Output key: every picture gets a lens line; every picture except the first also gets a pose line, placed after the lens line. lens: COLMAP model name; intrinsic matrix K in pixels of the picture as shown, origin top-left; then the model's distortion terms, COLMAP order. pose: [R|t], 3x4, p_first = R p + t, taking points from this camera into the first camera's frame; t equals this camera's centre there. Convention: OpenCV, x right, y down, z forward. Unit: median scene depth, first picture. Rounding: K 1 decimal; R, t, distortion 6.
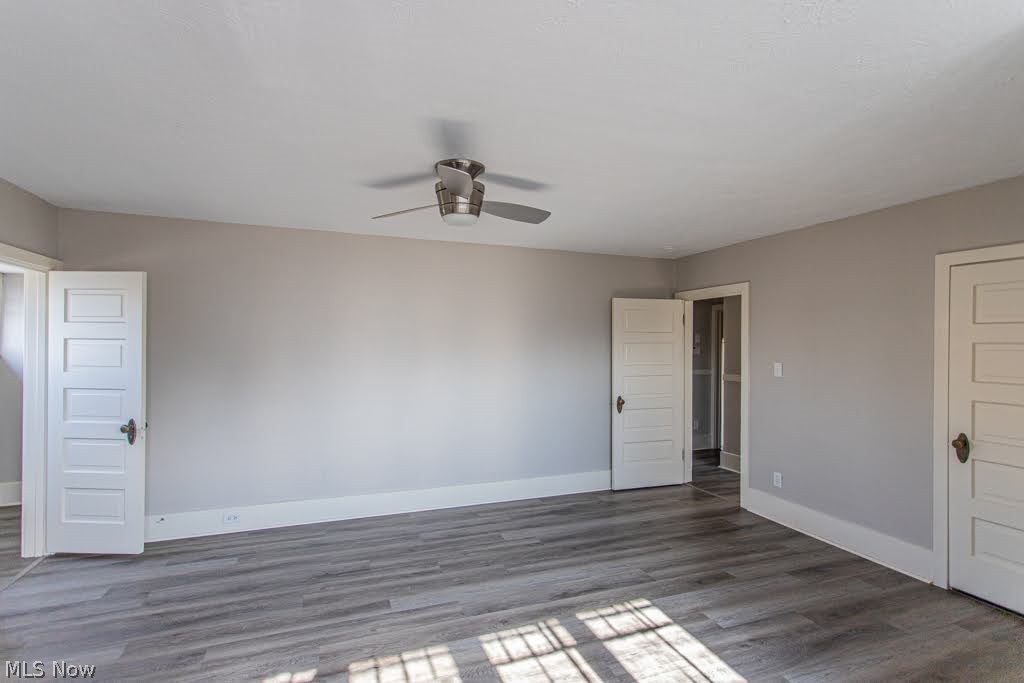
lens RADIAL K [[487.5, 0, 512.0], [0, 487.5, 341.5], [0, 0, 1]] dist [0.000939, 0.000409]
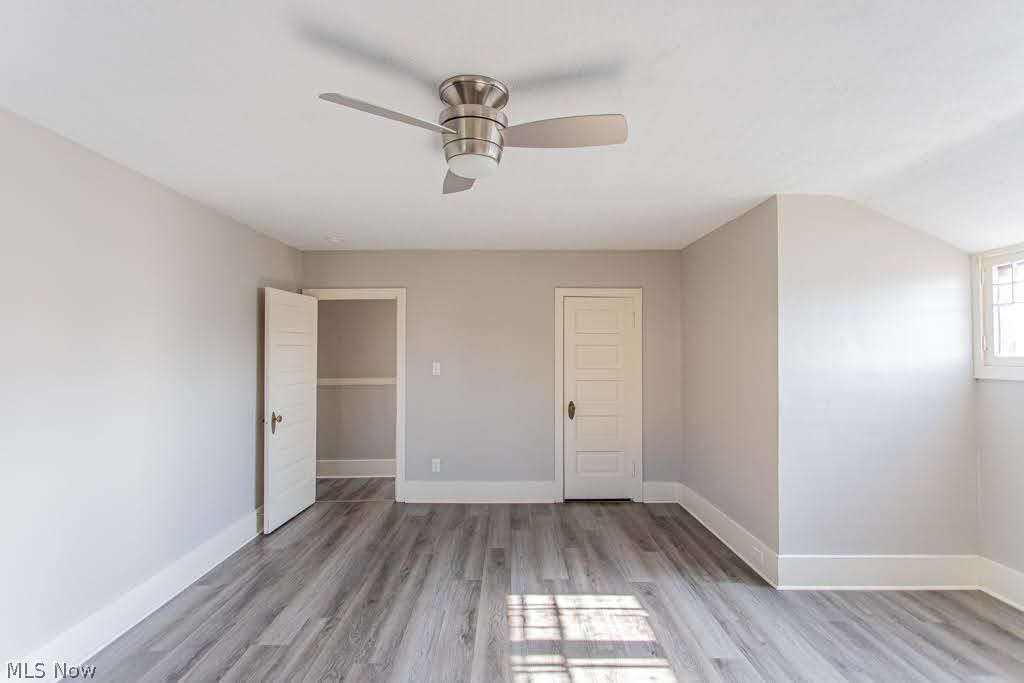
lens RADIAL K [[487.5, 0, 512.0], [0, 487.5, 341.5], [0, 0, 1]] dist [0.000939, 0.000409]
pose [[0.352364, 0.015327, 0.935737, -0.711115], [-0.002401, 0.999877, -0.015473, 0.017763], [-0.935860, 0.003205, 0.352358, 0.665324]]
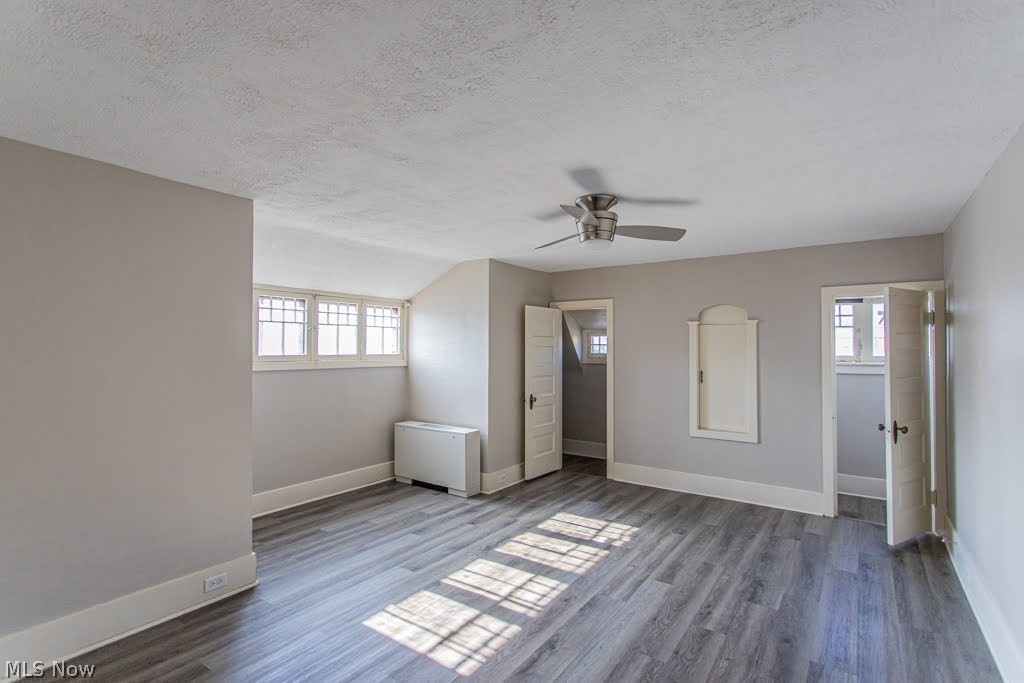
lens RADIAL K [[526.7, 0, 518.7], [0, 526.7, 347.3], [0, 0, 1]] dist [0.033090, 0.000268]
pose [[-0.829063, -0.012514, -0.559015, 0.720312], [-0.009963, 0.999921, -0.007609, 0.009663], [0.559066, -0.000739, -0.829123, 1.843036]]
